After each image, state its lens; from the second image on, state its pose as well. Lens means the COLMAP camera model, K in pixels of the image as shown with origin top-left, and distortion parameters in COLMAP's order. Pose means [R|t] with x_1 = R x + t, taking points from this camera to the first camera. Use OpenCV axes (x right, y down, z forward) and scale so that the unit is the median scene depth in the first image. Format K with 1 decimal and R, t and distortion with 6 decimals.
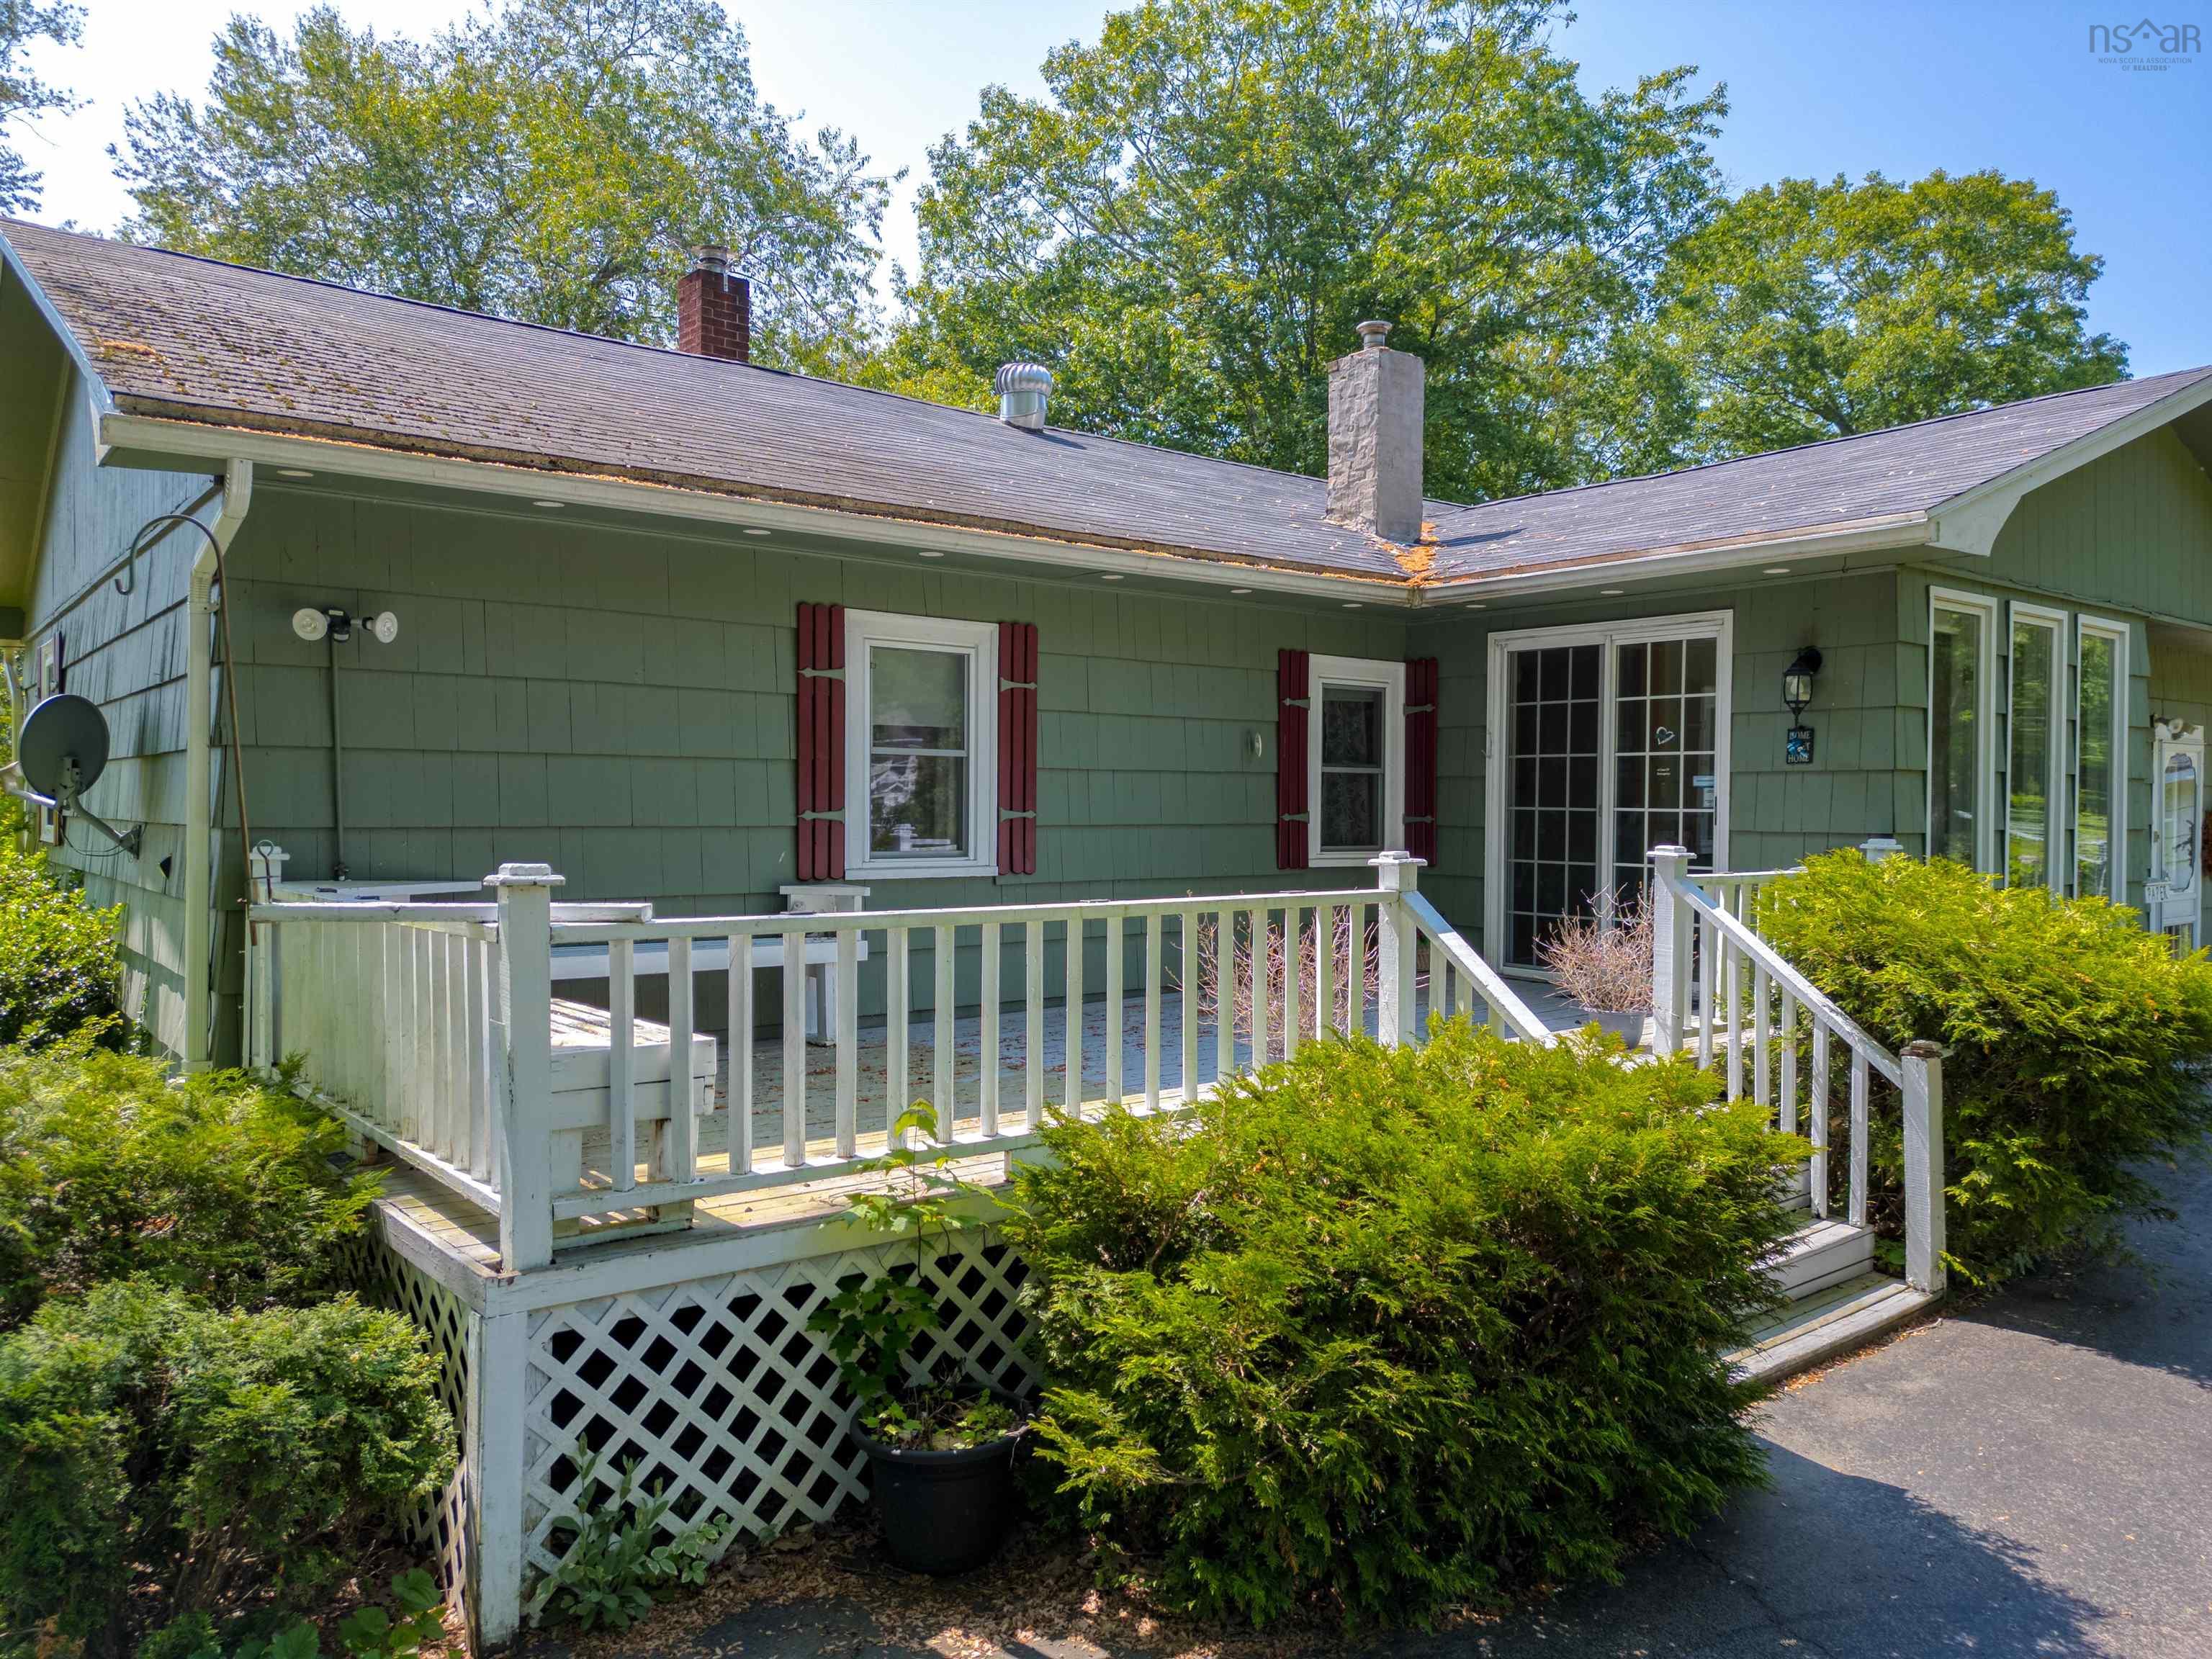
lens RADIAL K [[1570.0, 0, 1106.0], [0, 1570.0, 829.5], [0, 0, 1]] dist [0.025857, -0.003201]
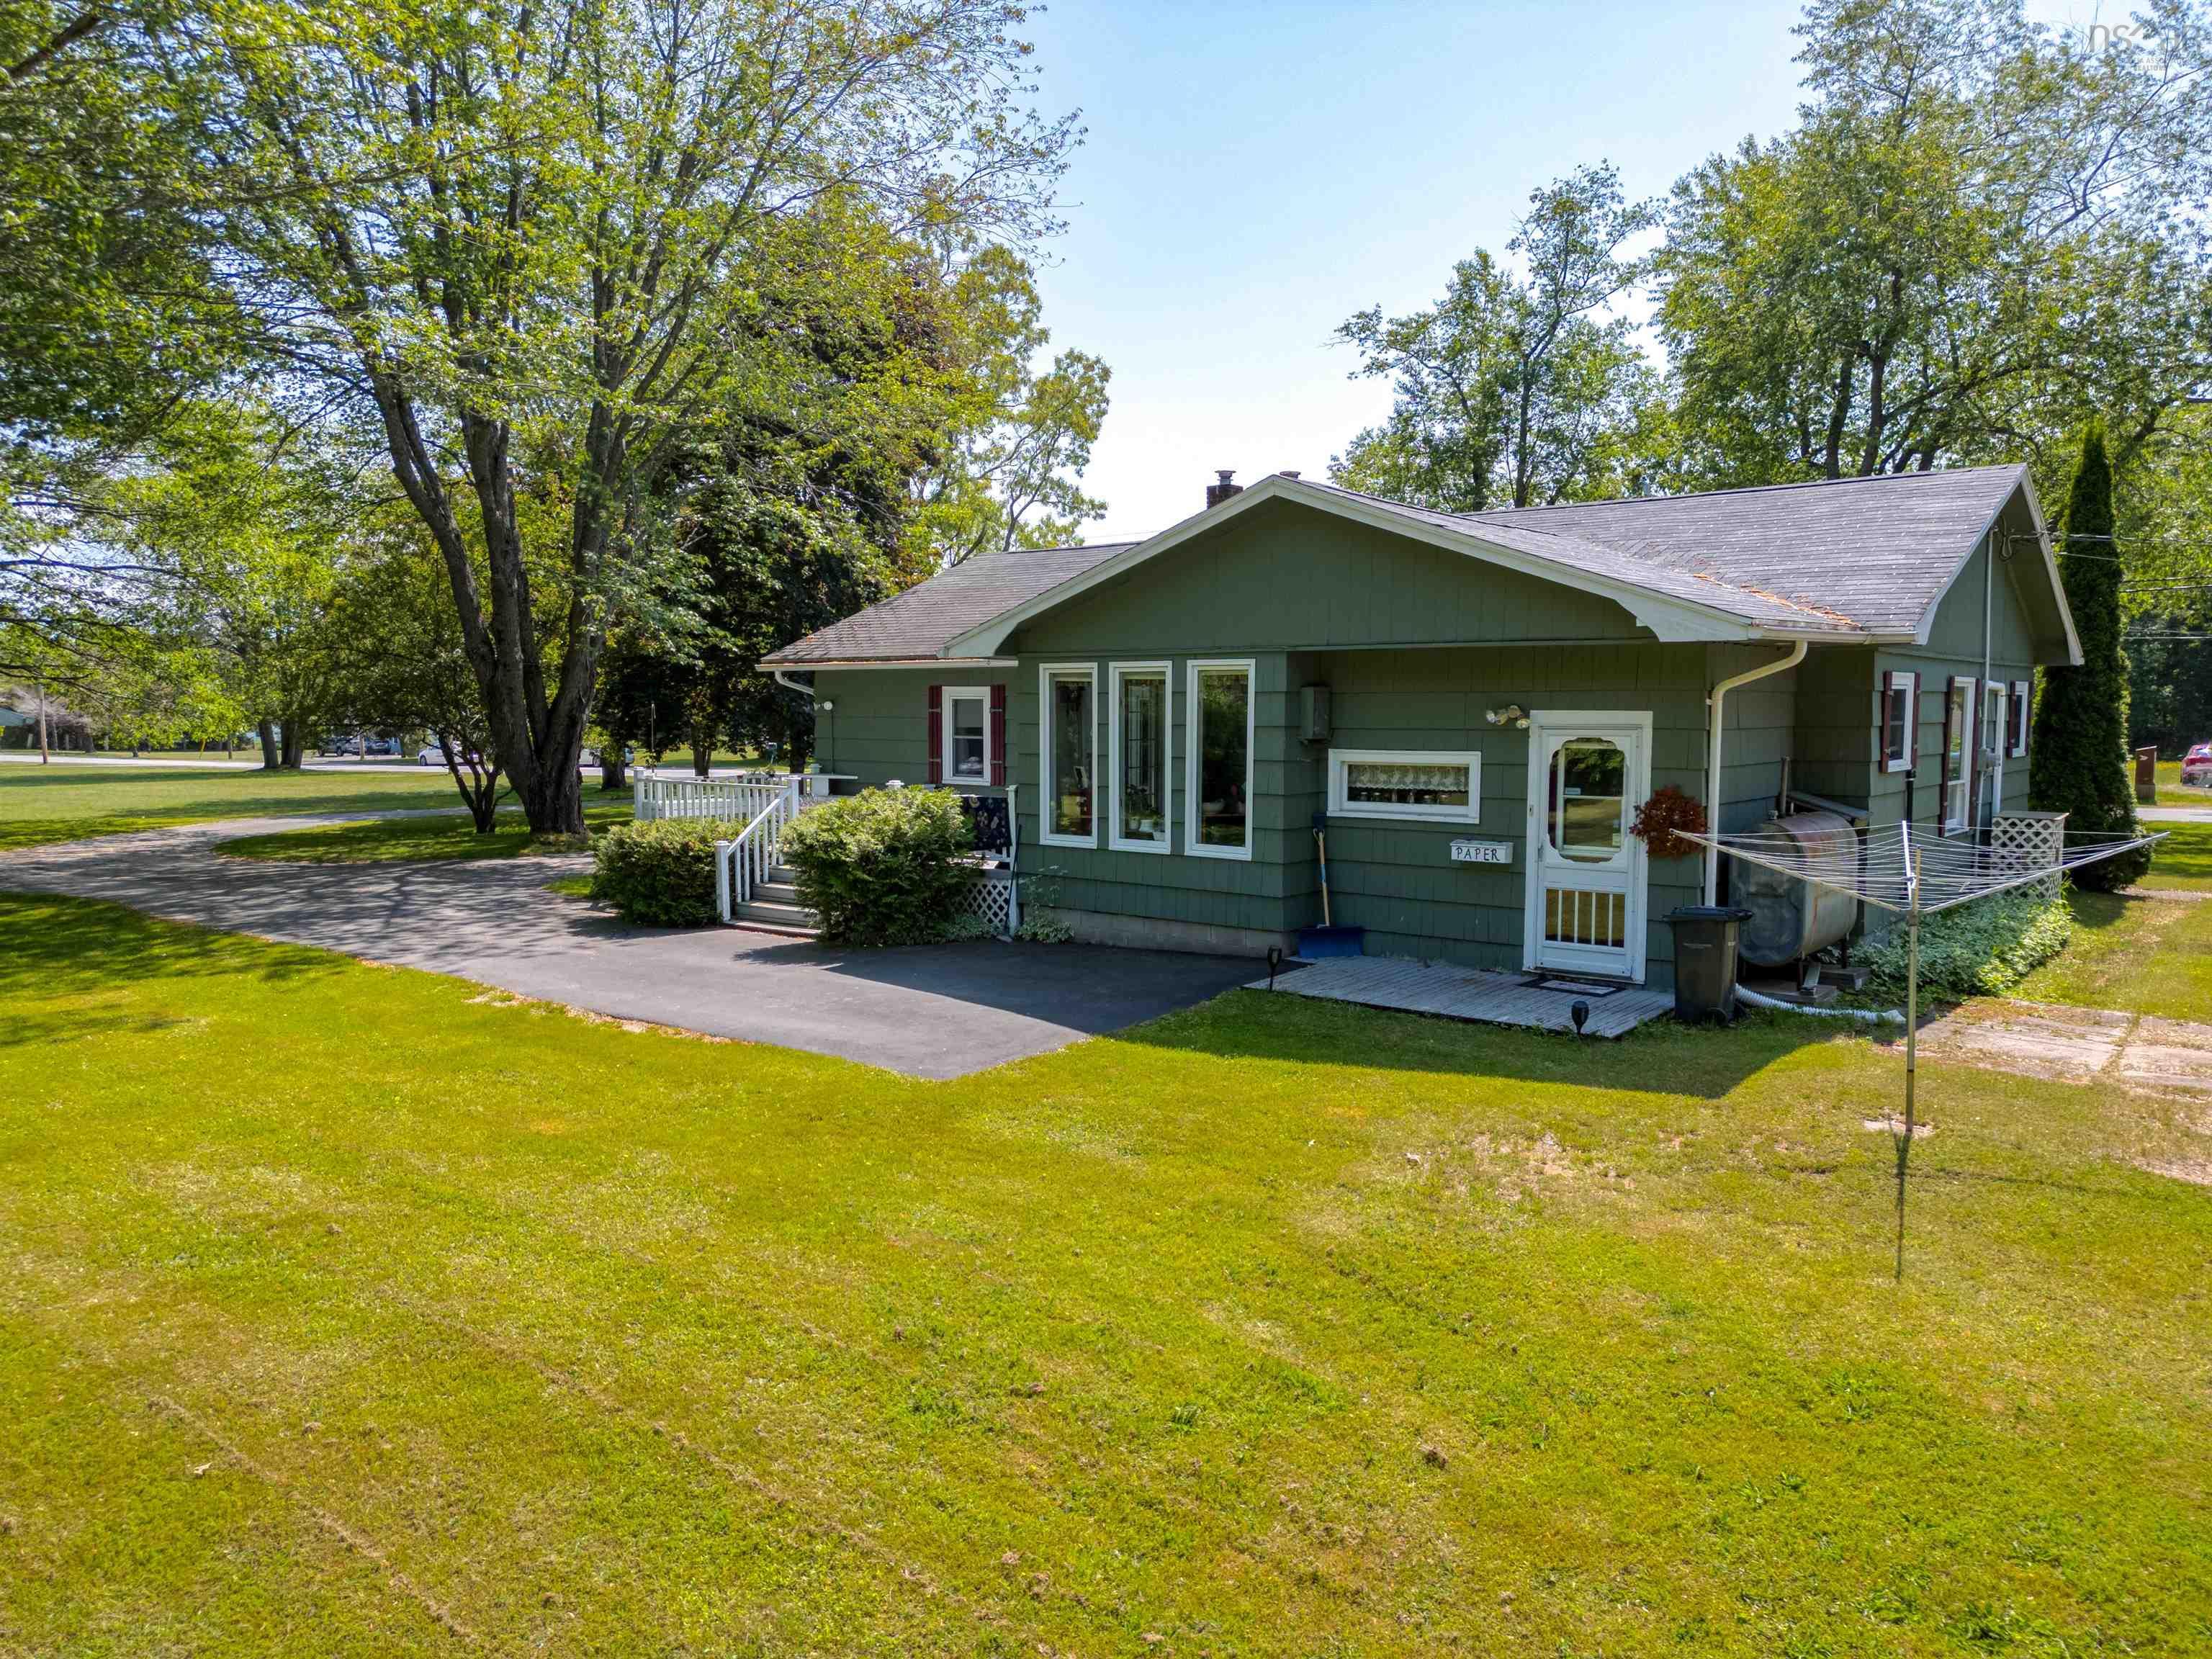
lens RADIAL K [[1570.0, 0, 1106.0], [0, 1570.0, 829.5], [0, 0, 1]] dist [0.025857, -0.003201]
pose [[0.174717, 0.078302, -0.981500, 2.519225], [-0.013522, 0.996930, 0.077126, -0.096515], [0.984526, -0.000204, 0.175239, 0.722900]]
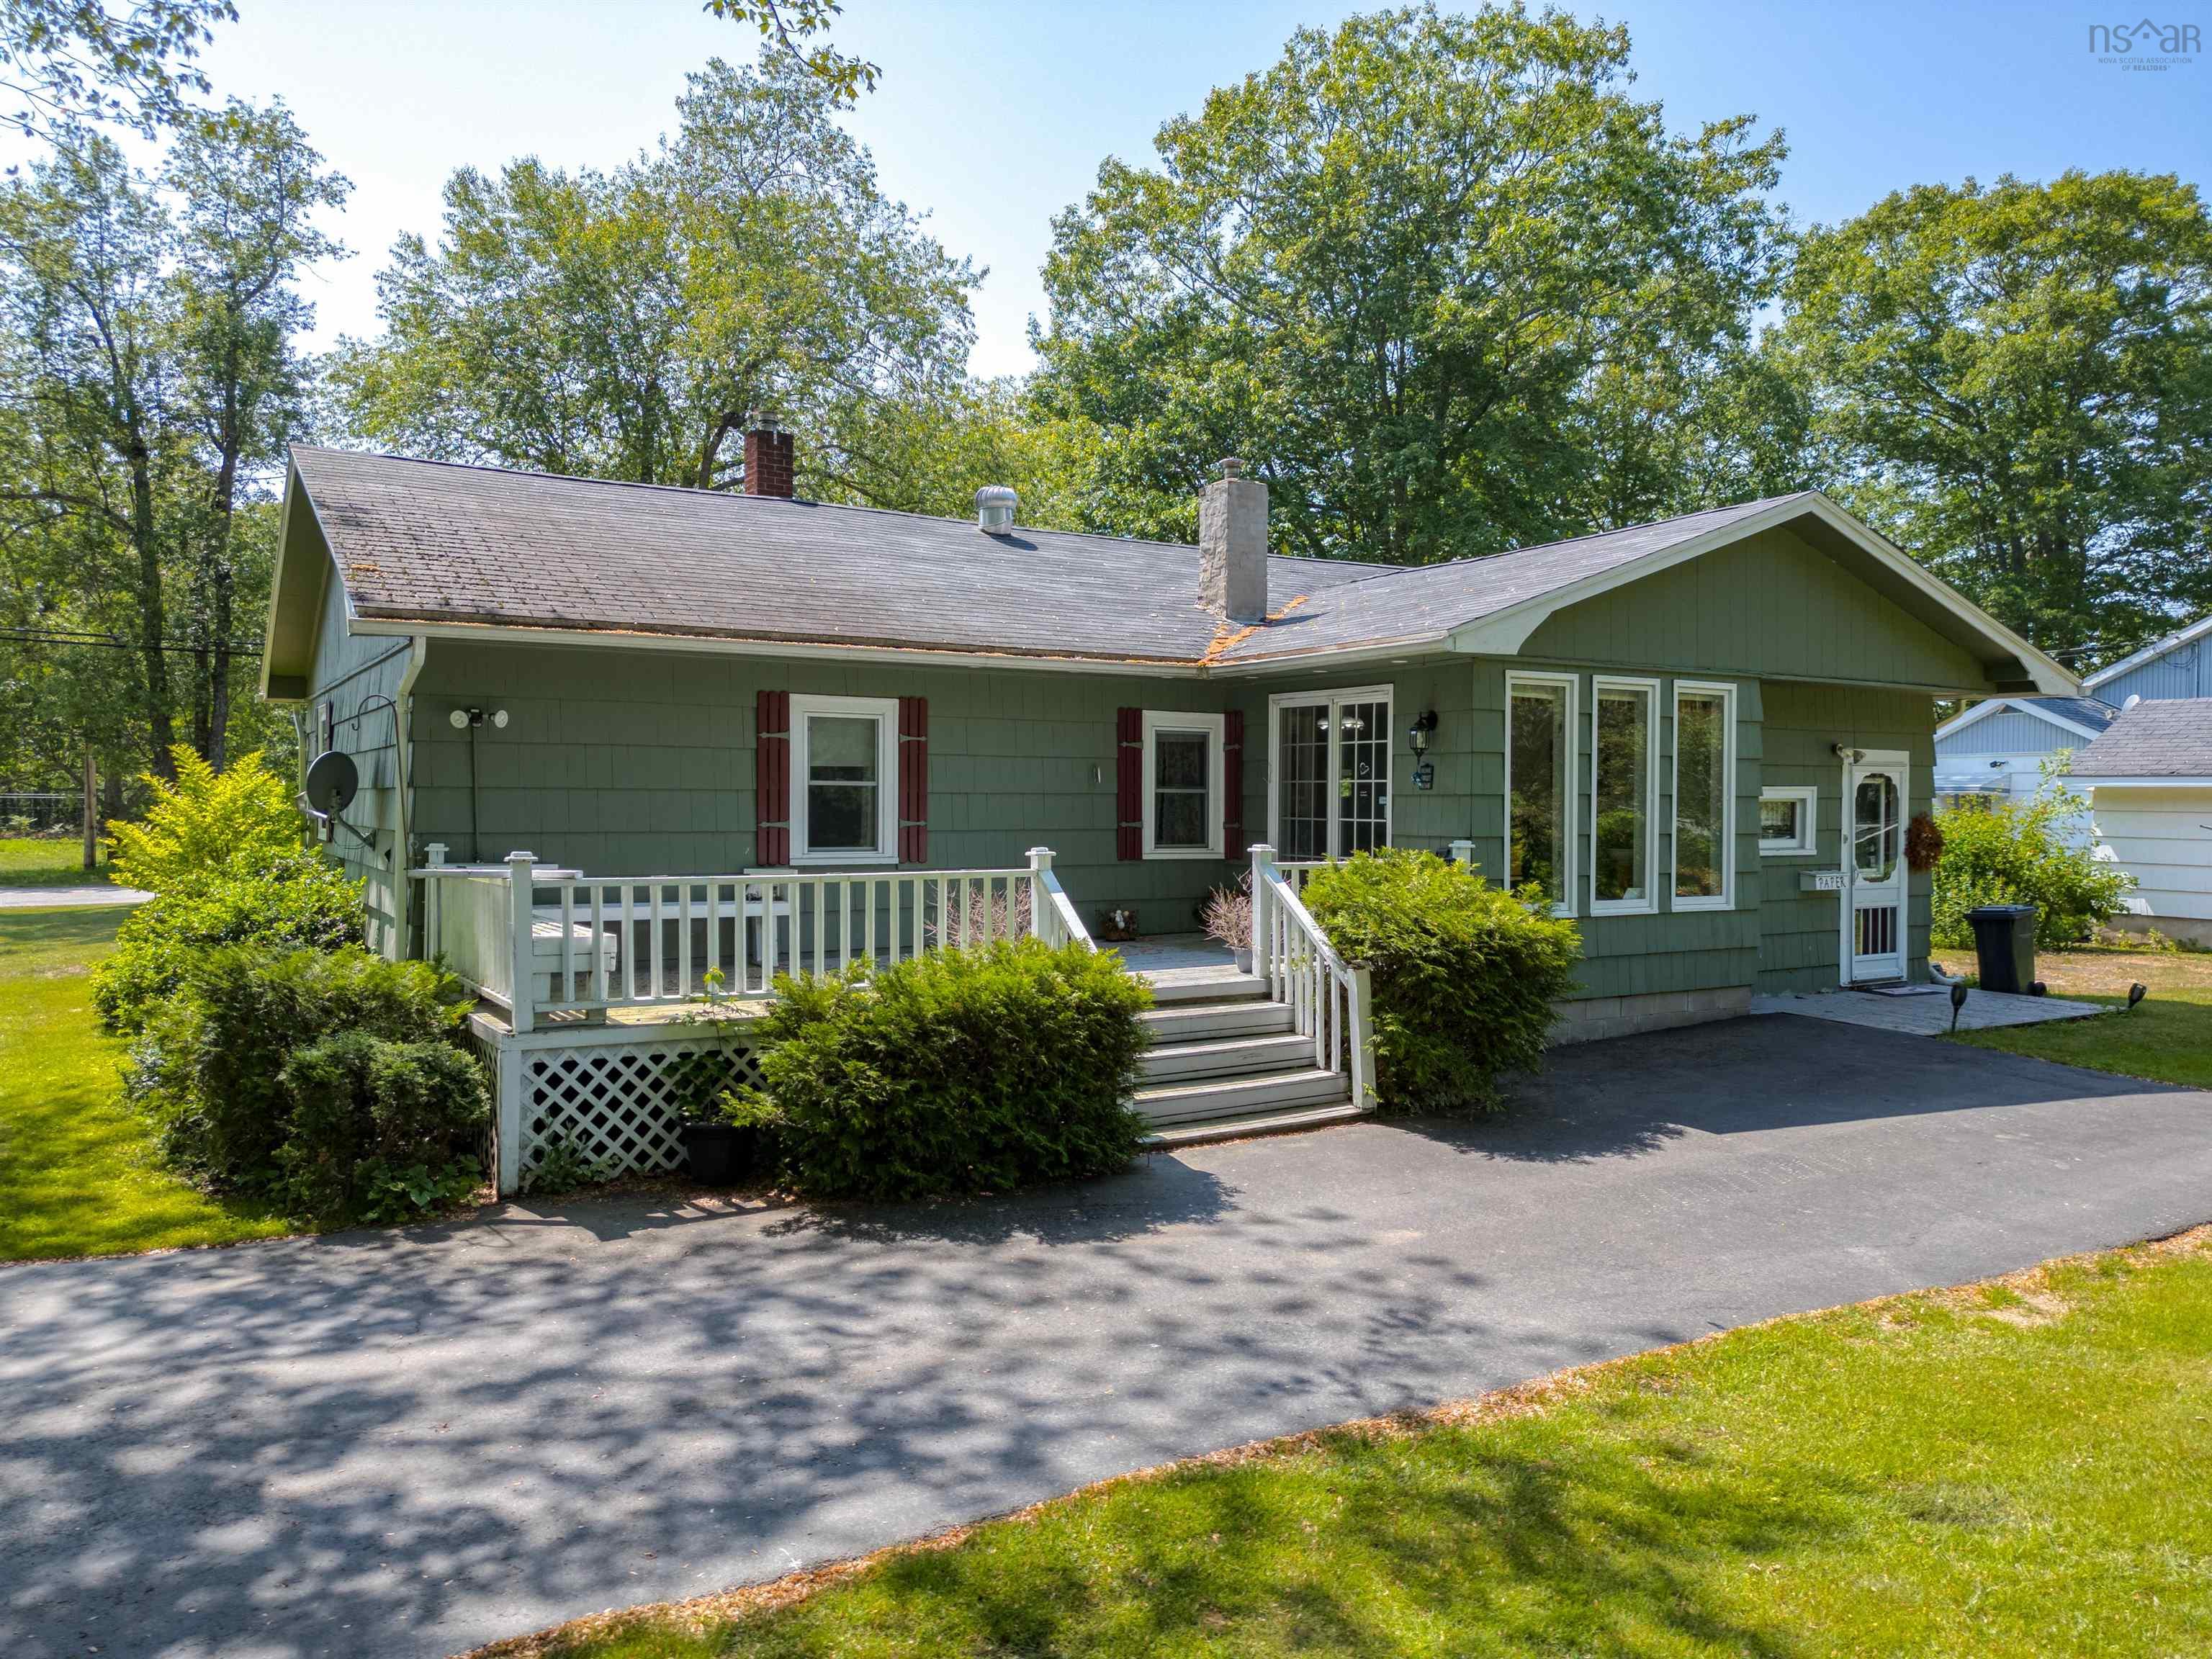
lens RADIAL K [[1562.1, 0, 1106.0], [0, 1562.1, 829.5], [0, 0, 1]] dist [0.033185, -0.001112]
pose [[0.992094, 0.001197, -0.125494, 0.318261], [-0.001005, 0.999998, 0.001592, -0.006310], [0.125496, -0.001453, 0.992093, -0.479314]]
